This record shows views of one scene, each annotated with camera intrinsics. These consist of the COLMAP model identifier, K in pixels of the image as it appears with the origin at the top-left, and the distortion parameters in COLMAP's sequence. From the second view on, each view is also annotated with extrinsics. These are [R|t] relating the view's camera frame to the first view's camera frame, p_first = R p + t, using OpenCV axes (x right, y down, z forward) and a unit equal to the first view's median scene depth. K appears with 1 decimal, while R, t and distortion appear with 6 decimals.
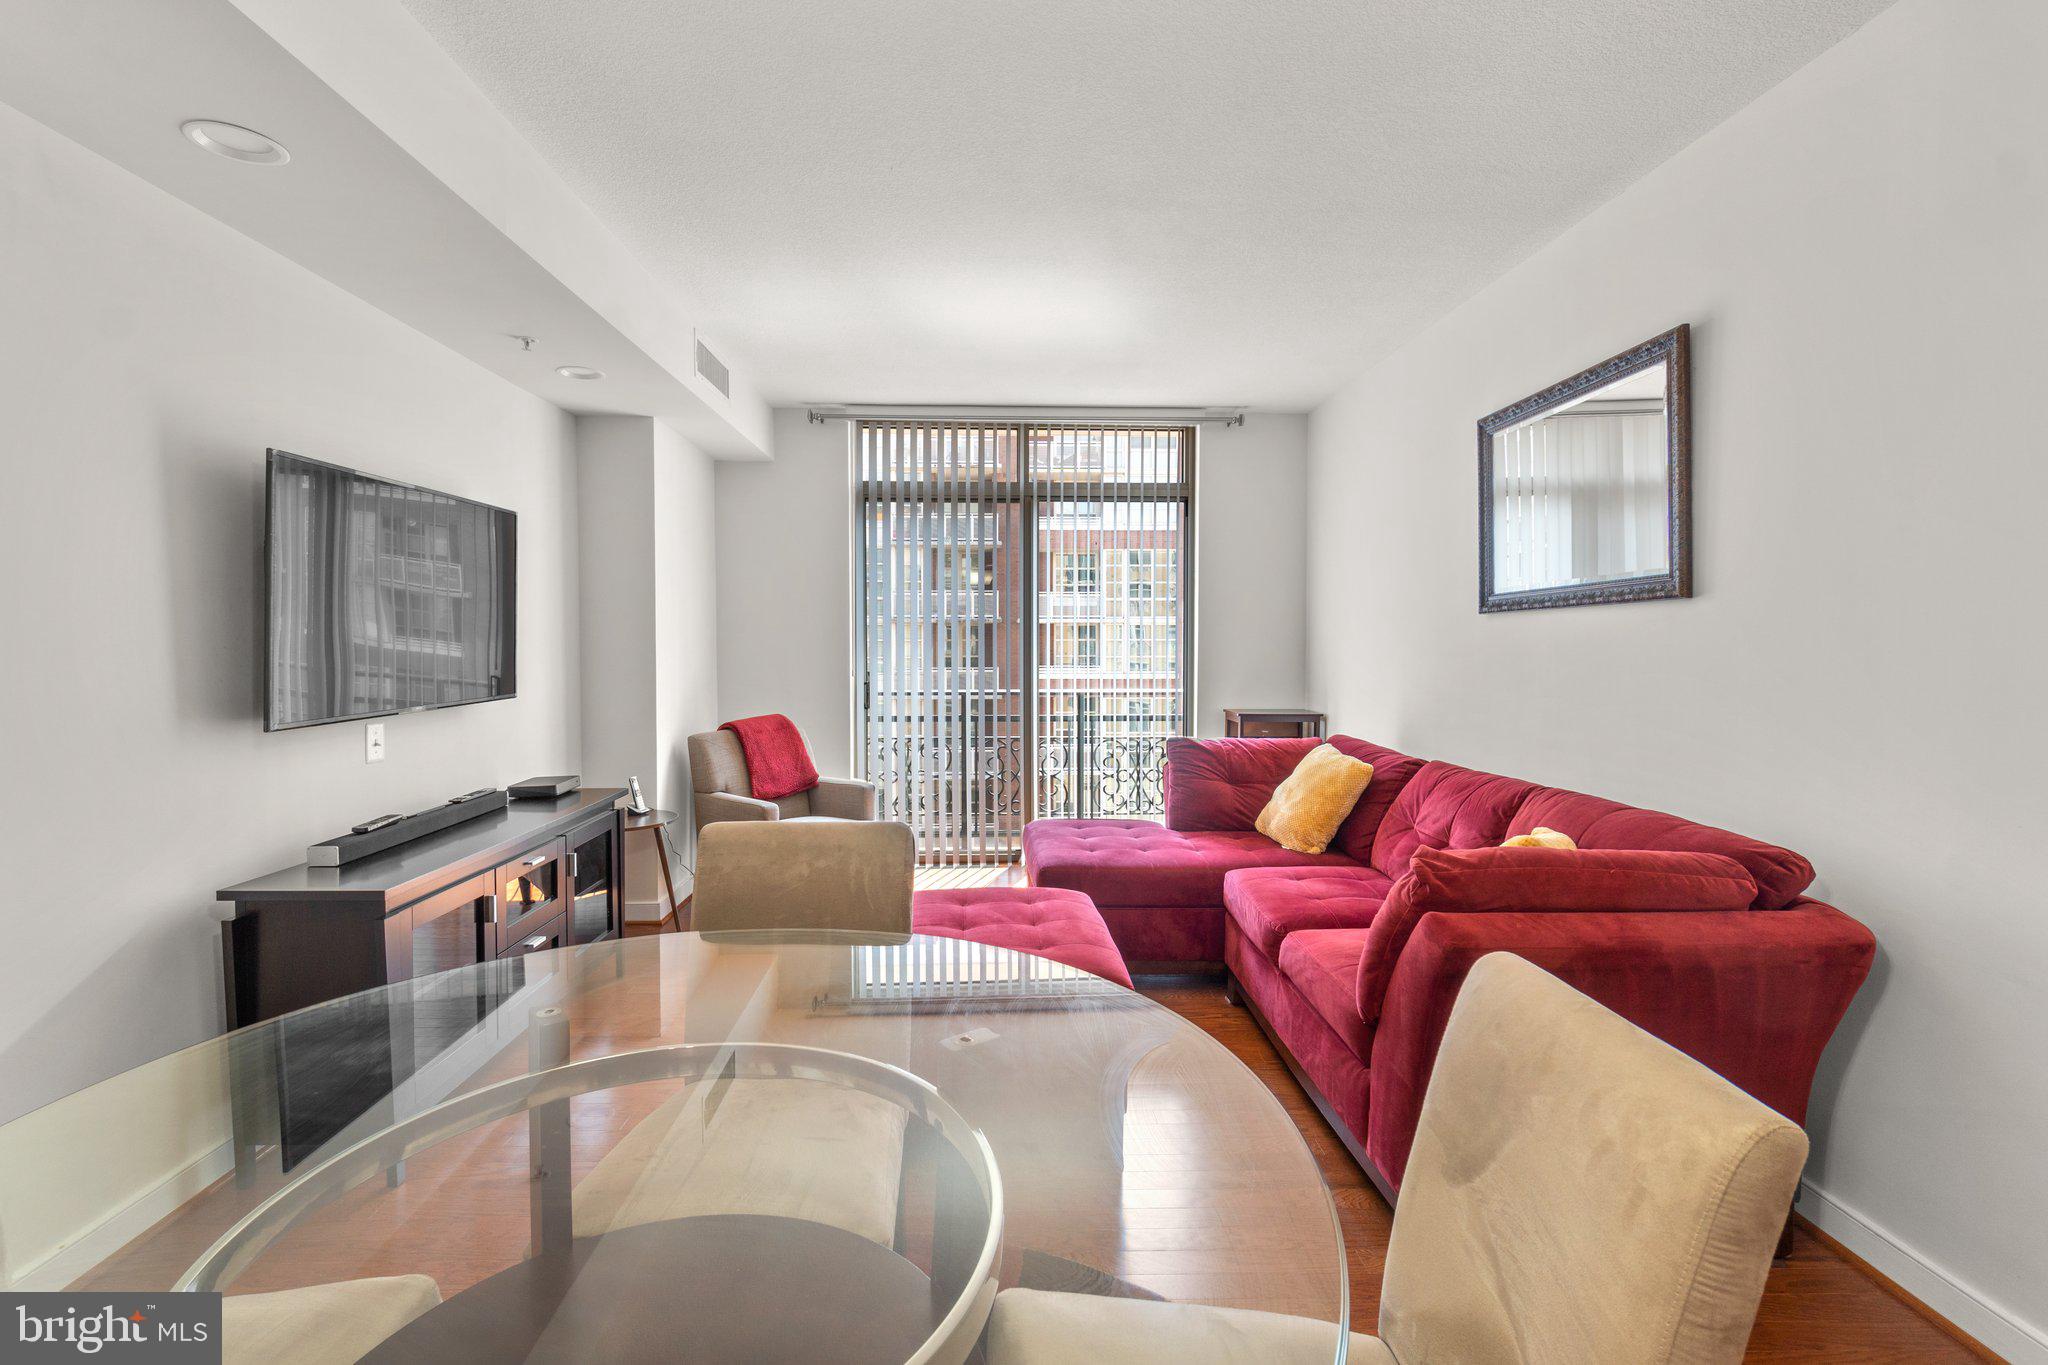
lens RADIAL K [[897.1, 0, 1018.8], [0, 897.1, 655.1], [0, 0, 1]] dist [-0.004173, 0.000936]
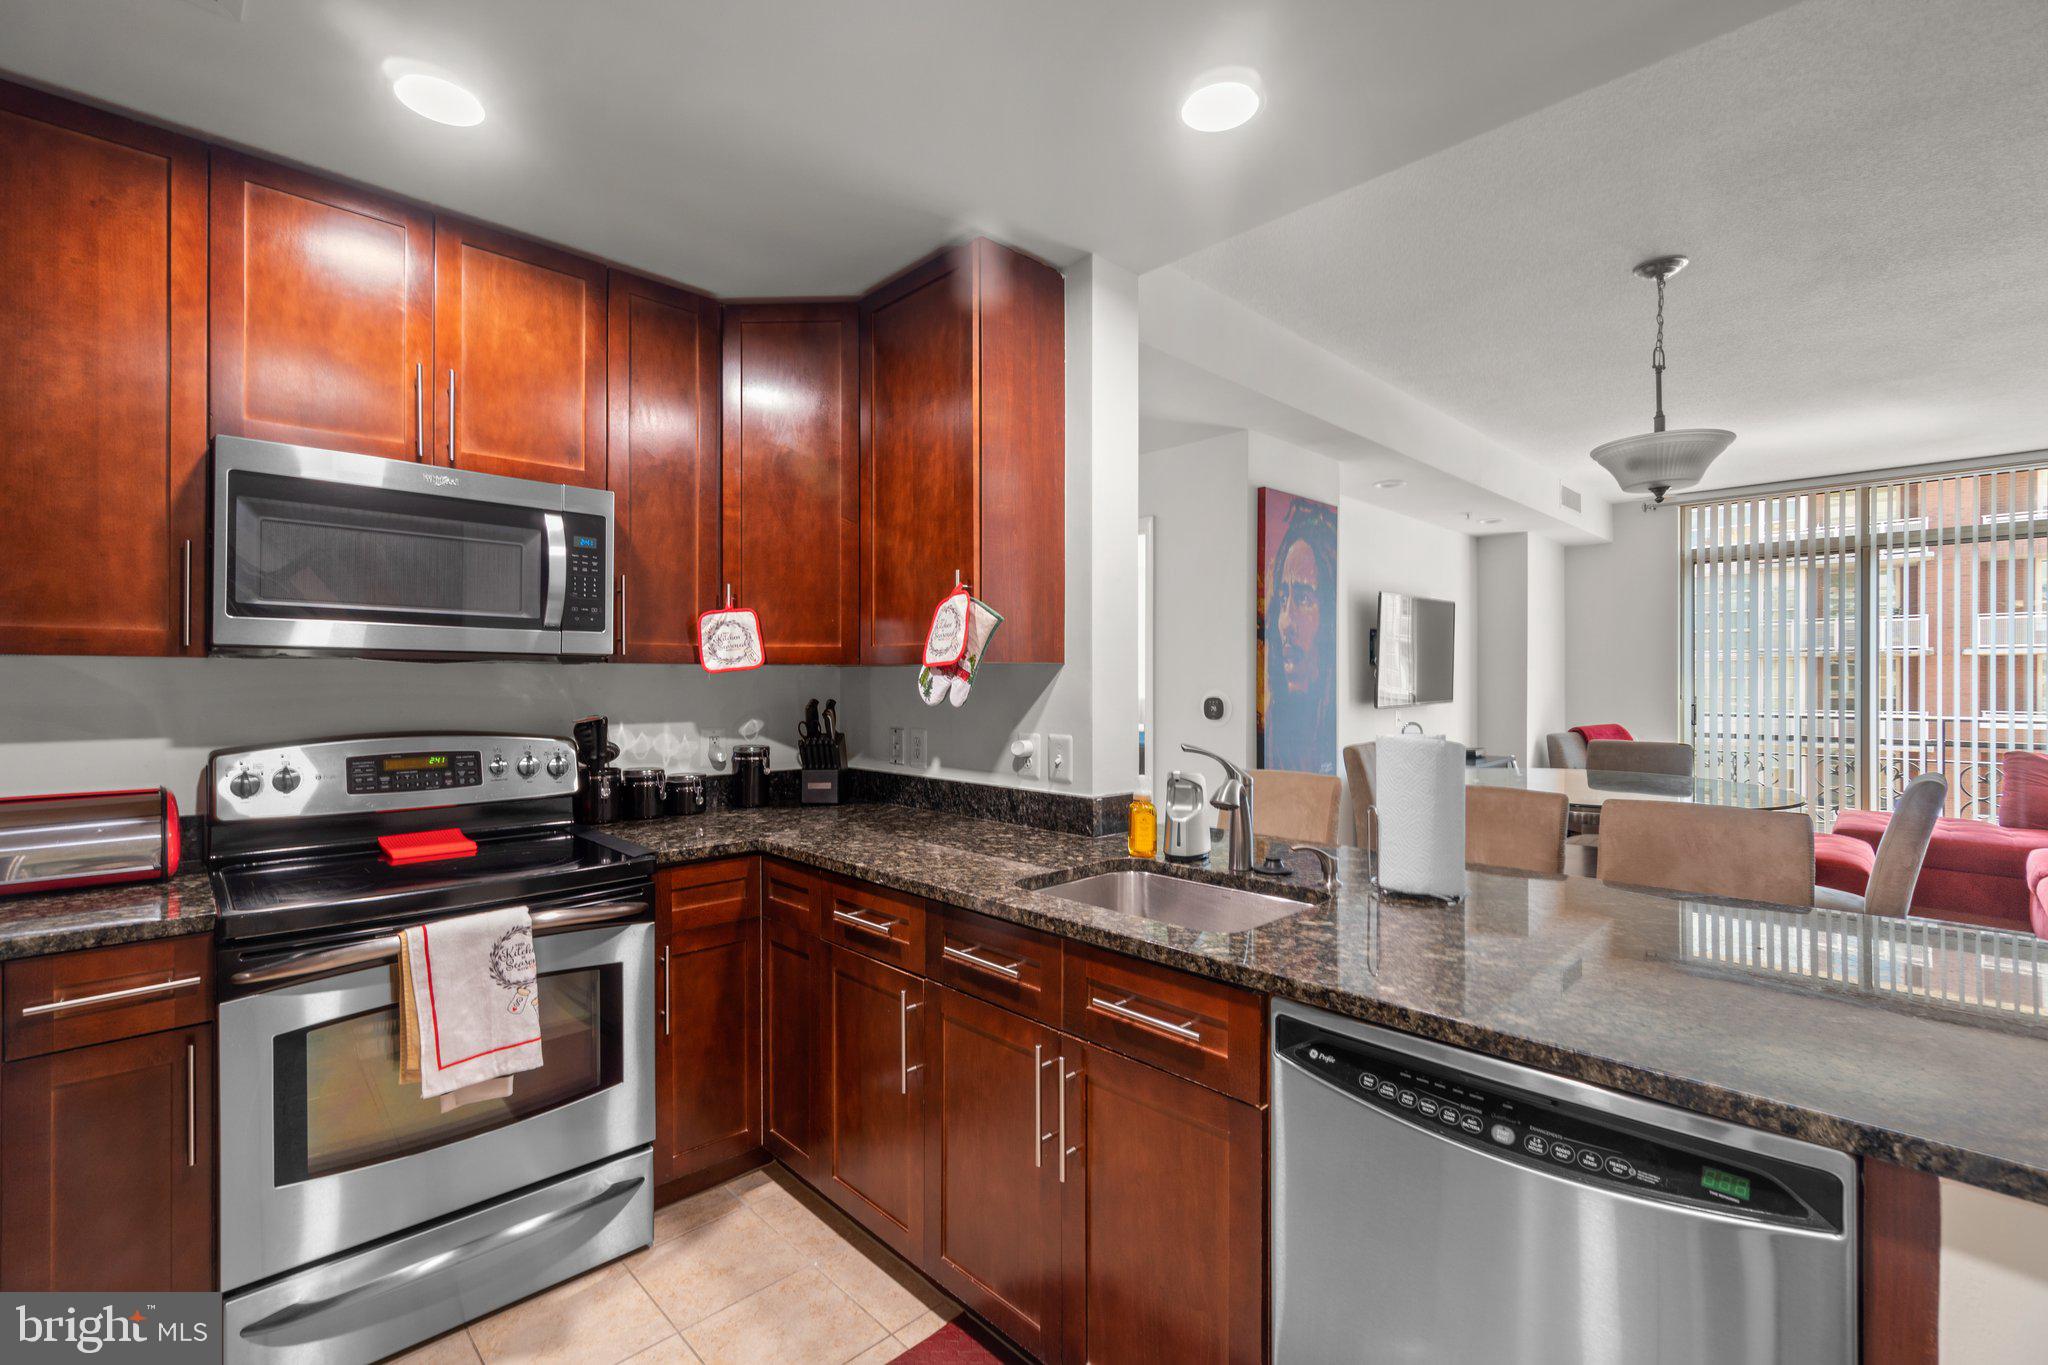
lens RADIAL K [[897.1, 0, 1020.7], [0, 897.1, 682.3], [0, 0, 1]] dist [-0.004173, 0.000936]
pose [[0.670199, 0.005483, -0.742161, 0.155517], [-0.014437, 0.999880, -0.005649, 0.021245], [0.742041, 0.014500, 0.670198, -0.658604]]
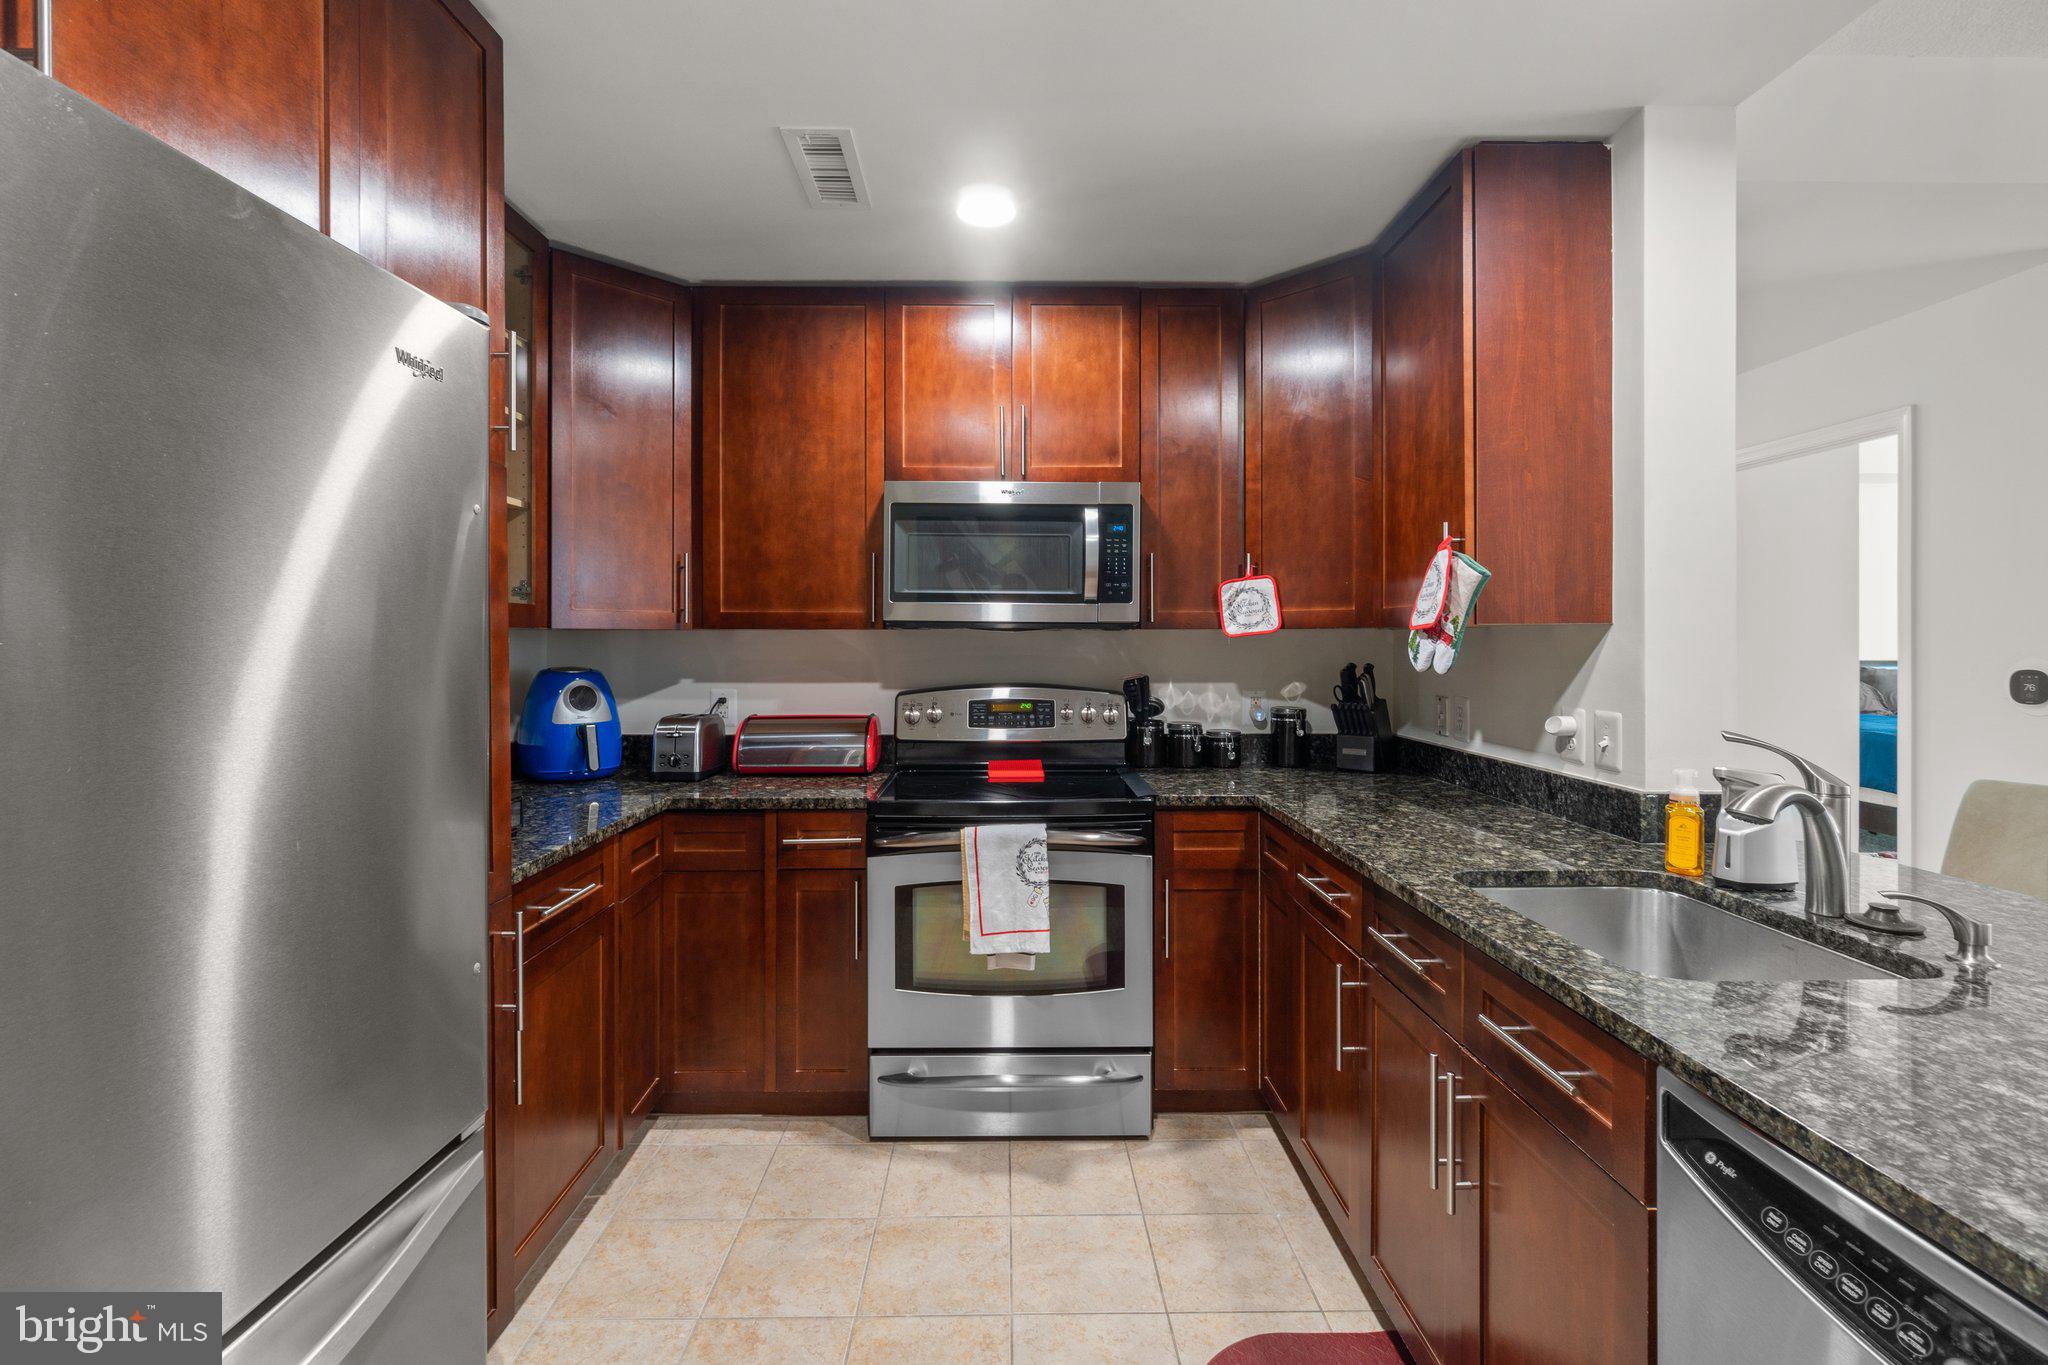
lens RADIAL K [[897.1, 0, 1004.5], [0, 897.1, 643.7], [0, 0, 1]] dist [-0.004173, 0.000936]
pose [[-0.029287, 0.005180, -0.999558, 0.218077], [-0.014592, 0.999878, 0.005609, 0.018004], [0.999465, 0.014749, -0.029208, -0.558483]]
